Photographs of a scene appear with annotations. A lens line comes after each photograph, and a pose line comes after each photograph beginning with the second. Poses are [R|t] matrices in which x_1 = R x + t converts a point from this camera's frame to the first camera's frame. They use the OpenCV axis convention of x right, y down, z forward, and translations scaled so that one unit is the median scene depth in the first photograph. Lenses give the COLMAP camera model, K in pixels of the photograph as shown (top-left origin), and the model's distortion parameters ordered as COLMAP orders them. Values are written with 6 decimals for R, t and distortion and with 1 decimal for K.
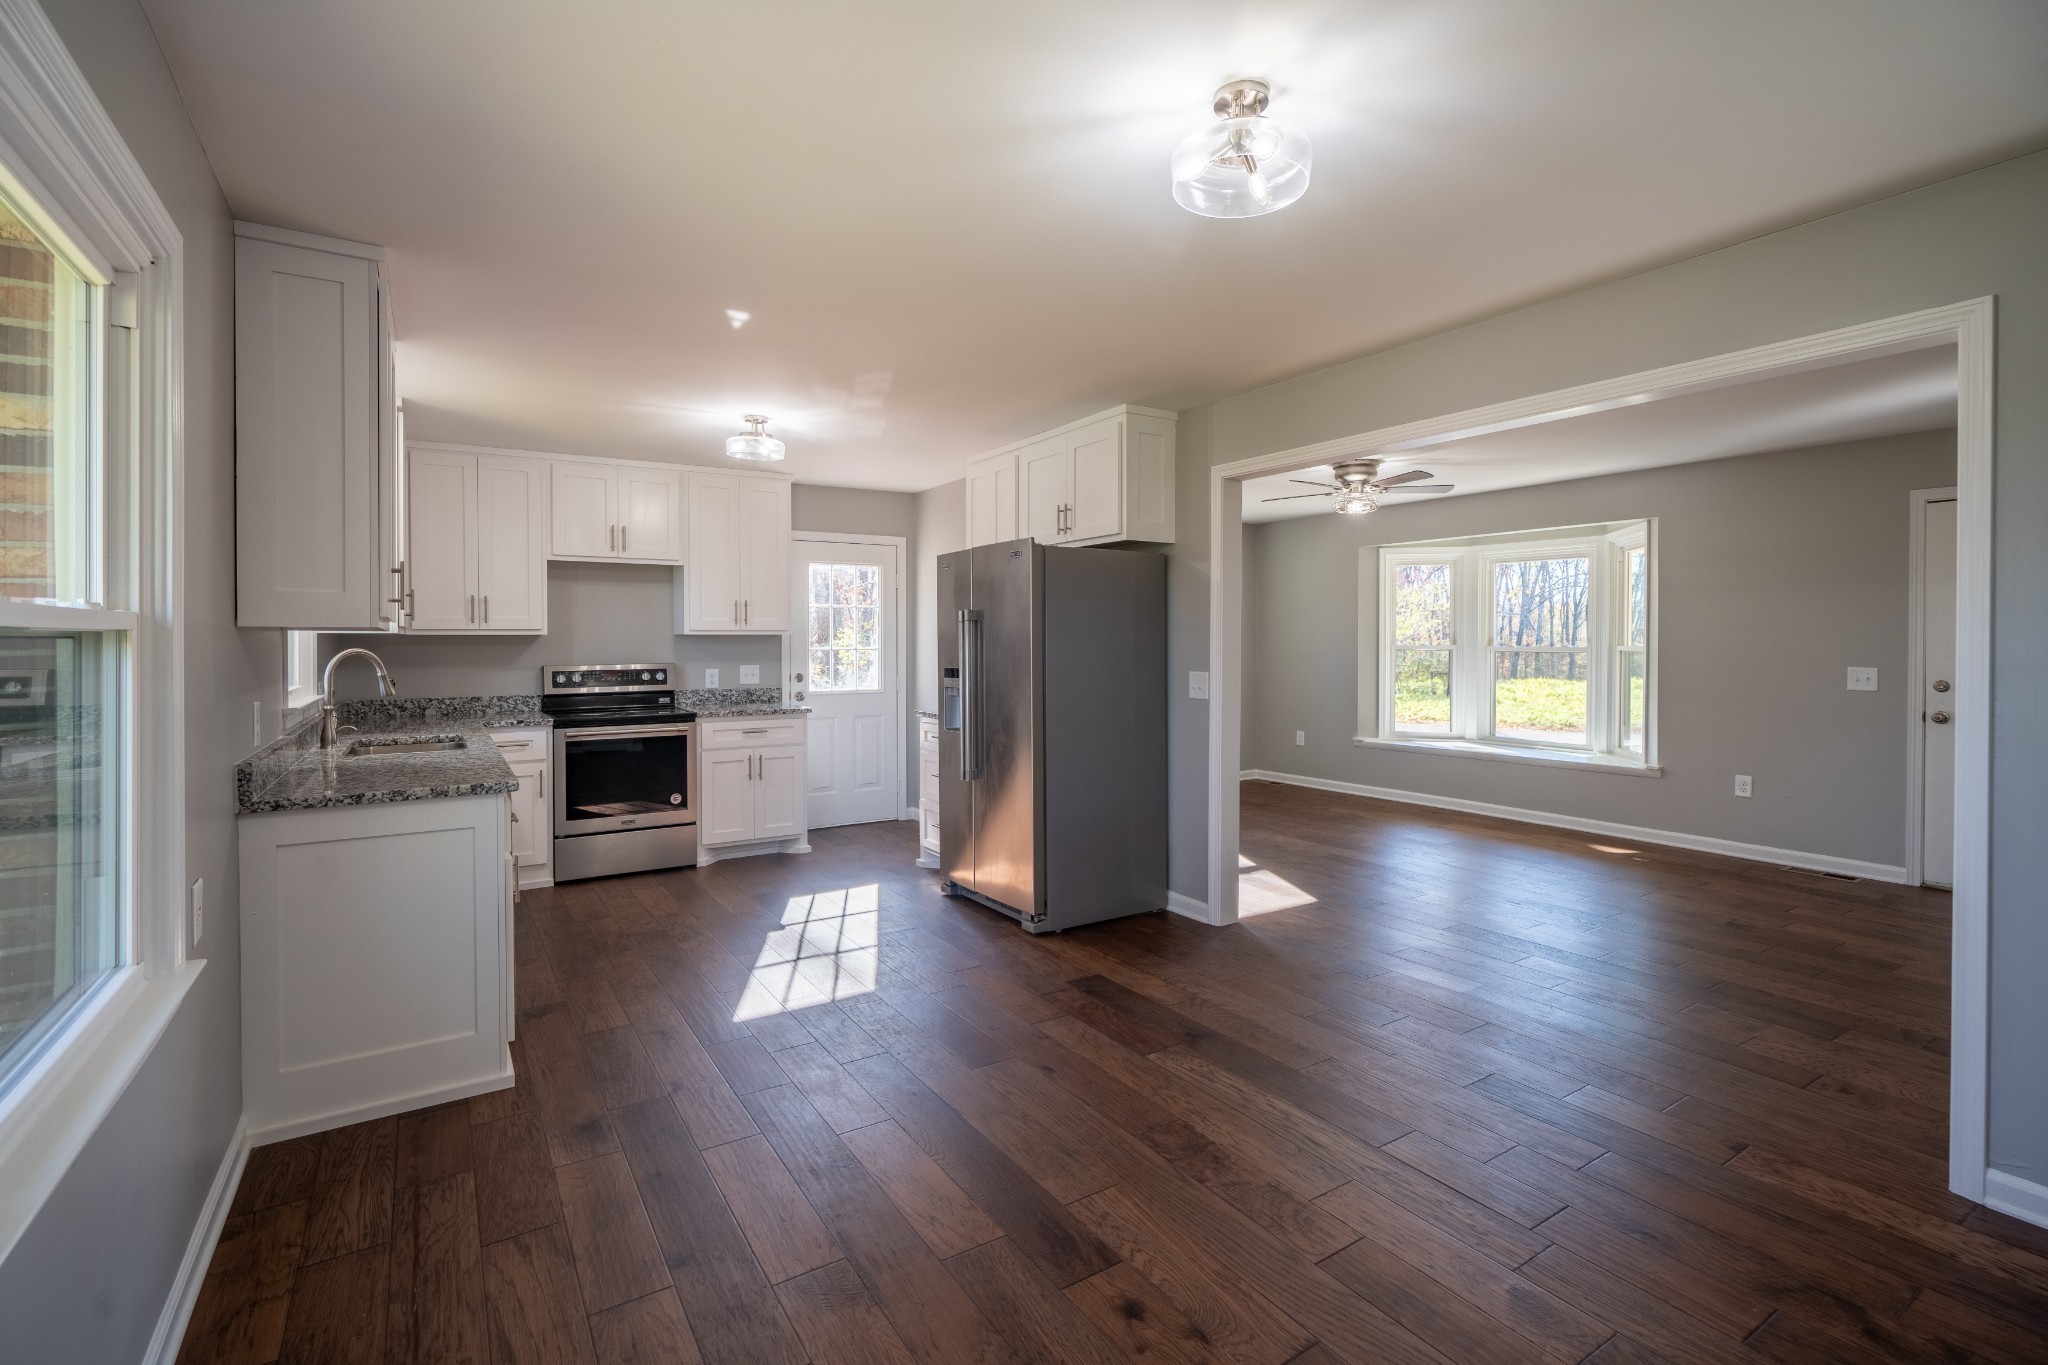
lens RADIAL K [[922.6, 0, 1024.9], [0, 922.6, 649.6], [0, 0, 1]] dist [-0.006400, 0.002591]
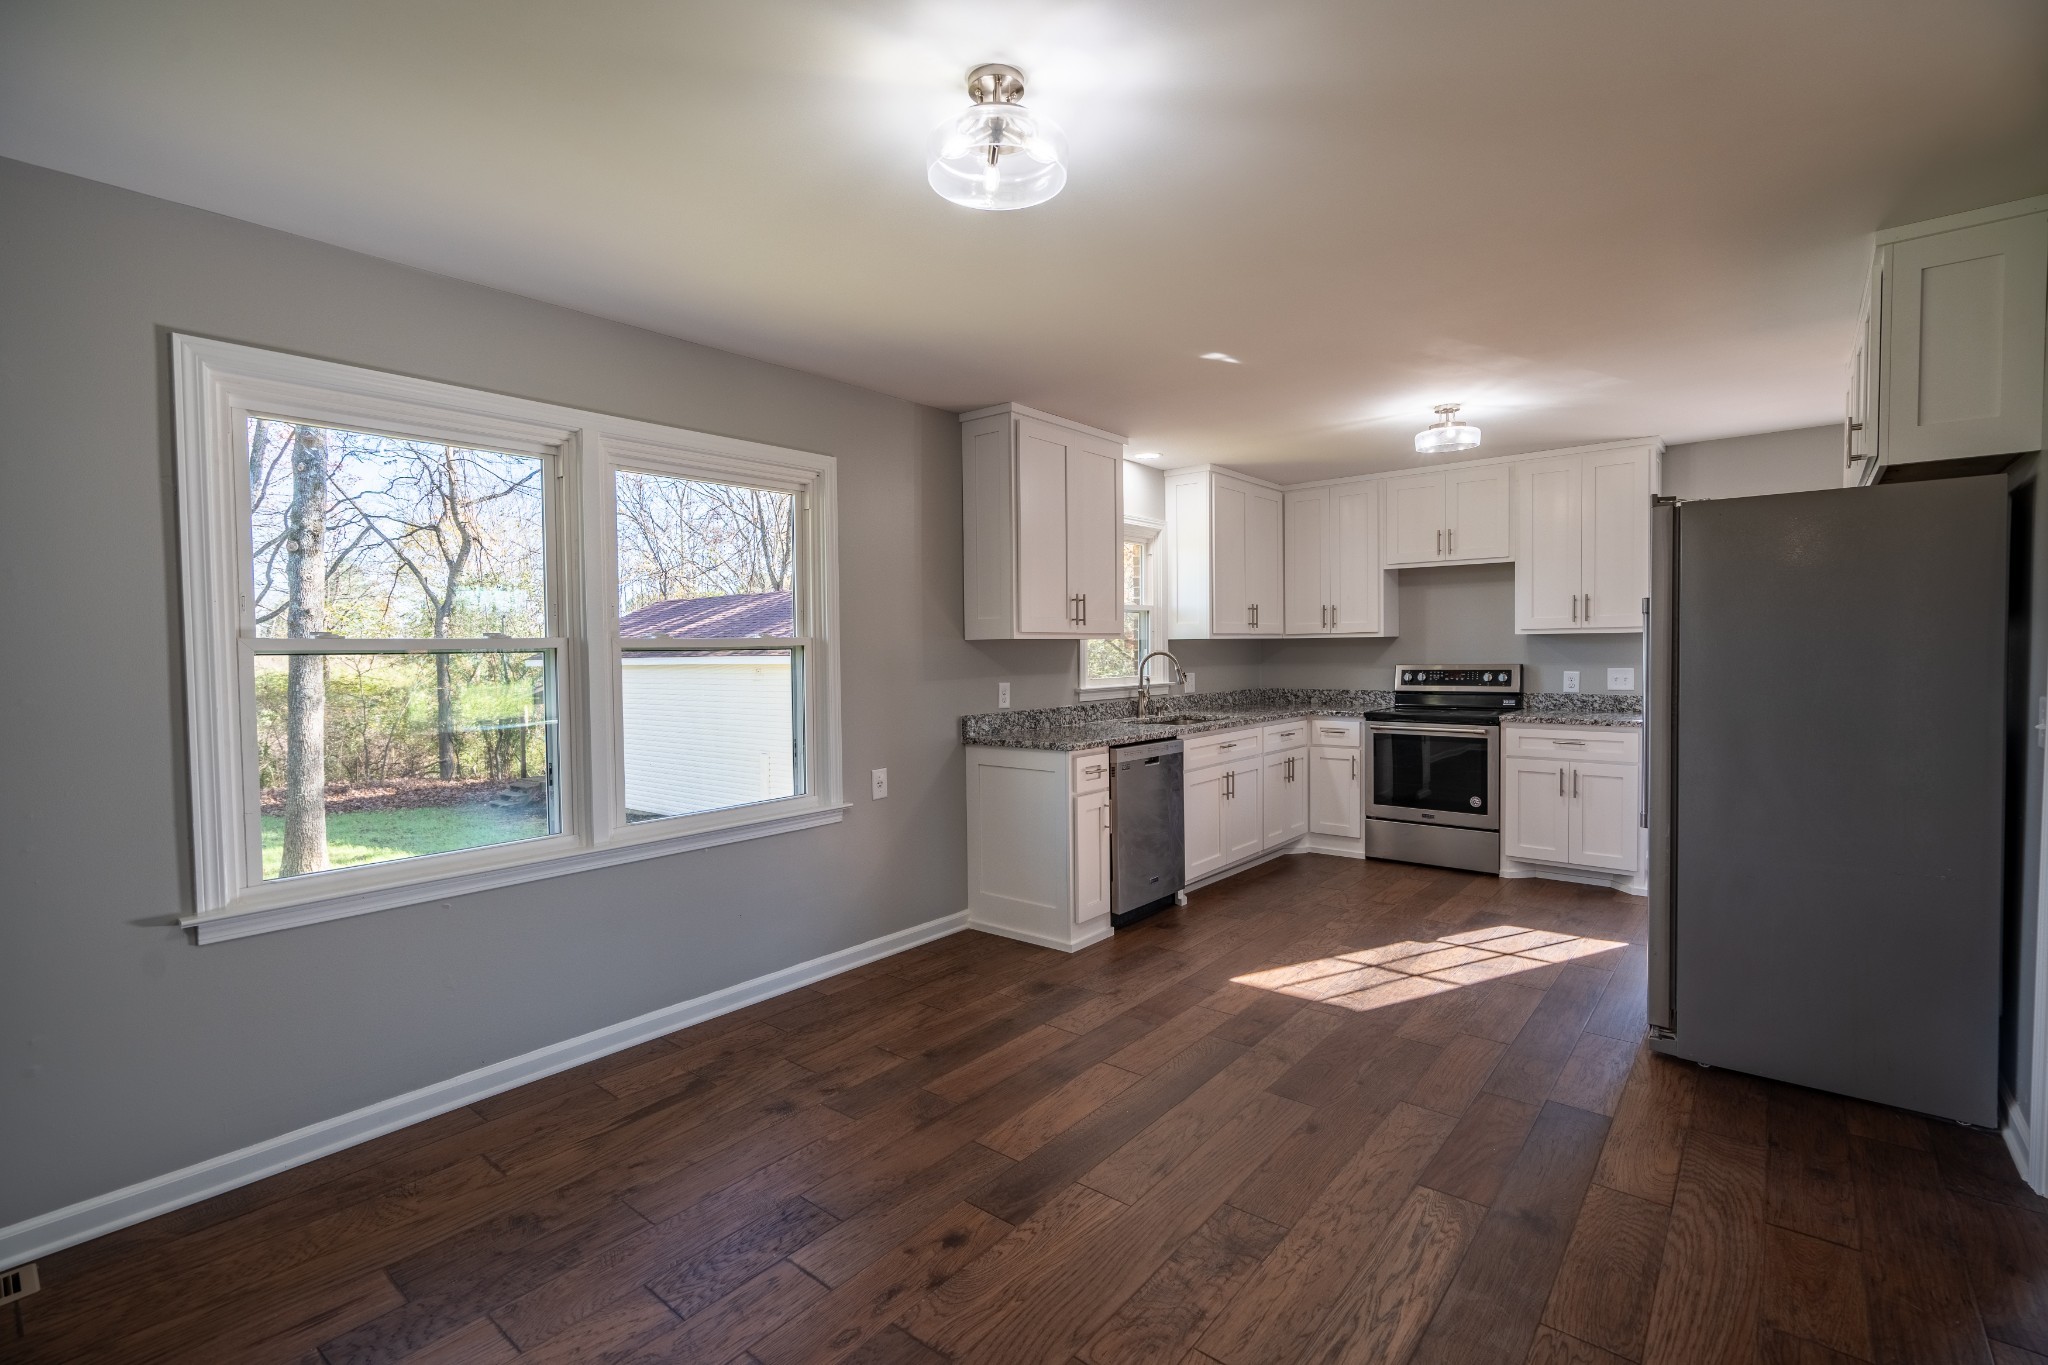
lens RADIAL K [[922.6, 0, 1034.4], [0, 922.6, 675.2], [0, 0, 1]] dist [-0.006400, 0.002591]
pose [[0.313106, 0.027842, -0.949310, 0.416268], [0.002816, 0.999539, 0.030244, -0.004475], [0.949714, -0.012143, 0.312884, 0.257615]]
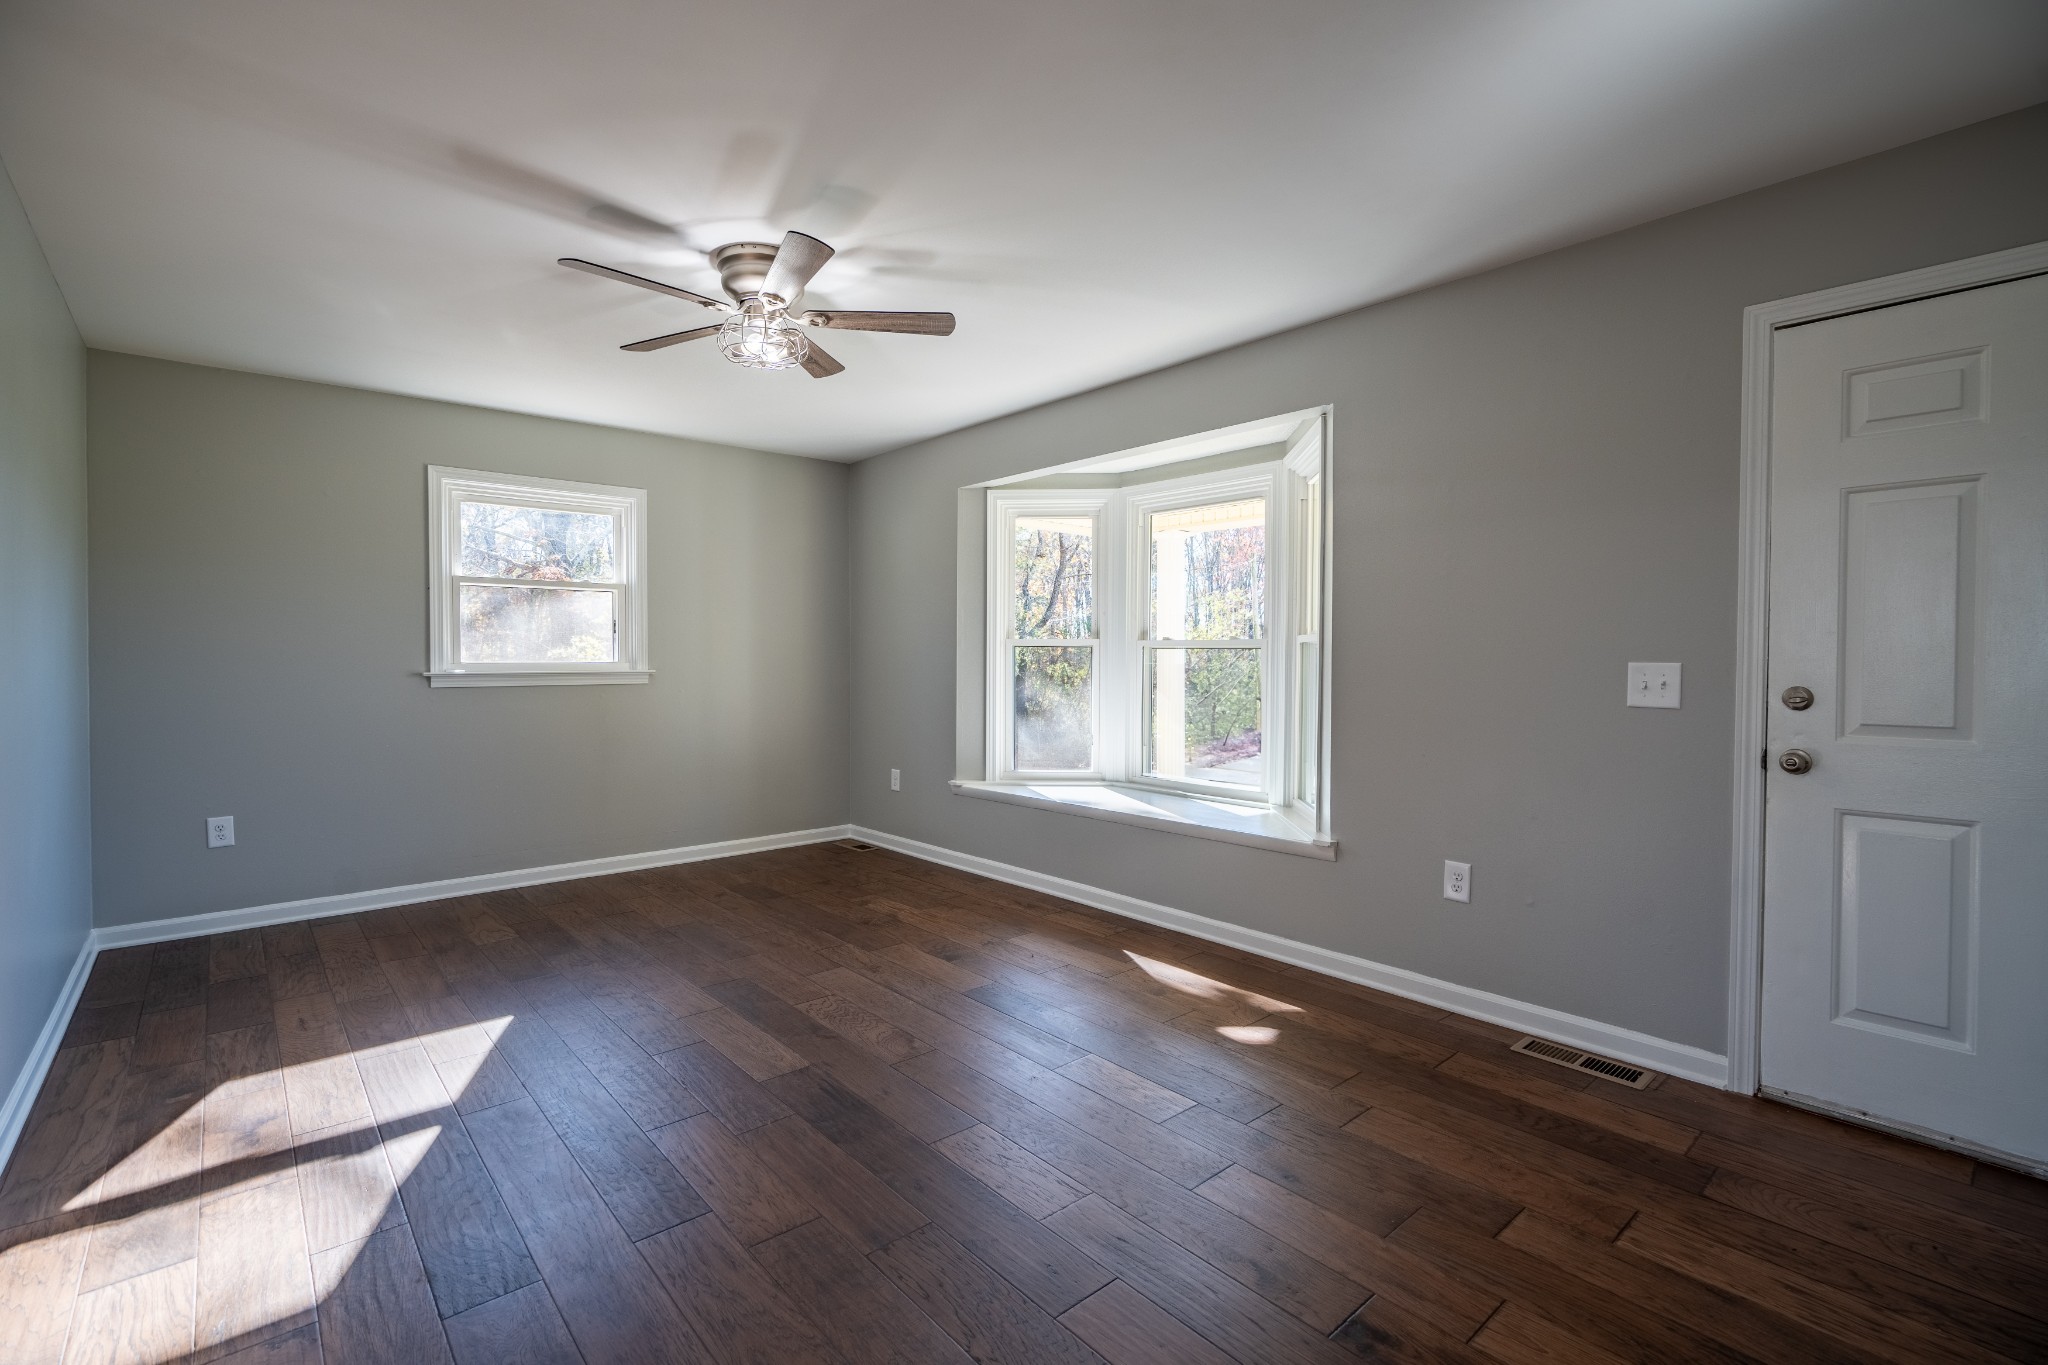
lens RADIAL K [[922.6, 0, 1027.6], [0, 922.6, 677.3], [0, 0, 1]] dist [-0.006400, 0.002591]
pose [[0.988460, -0.002756, 0.151459, 0.471668], [0.000527, 0.999891, 0.014750, 0.019508], [-0.151483, -0.014500, 0.988354, 0.527609]]
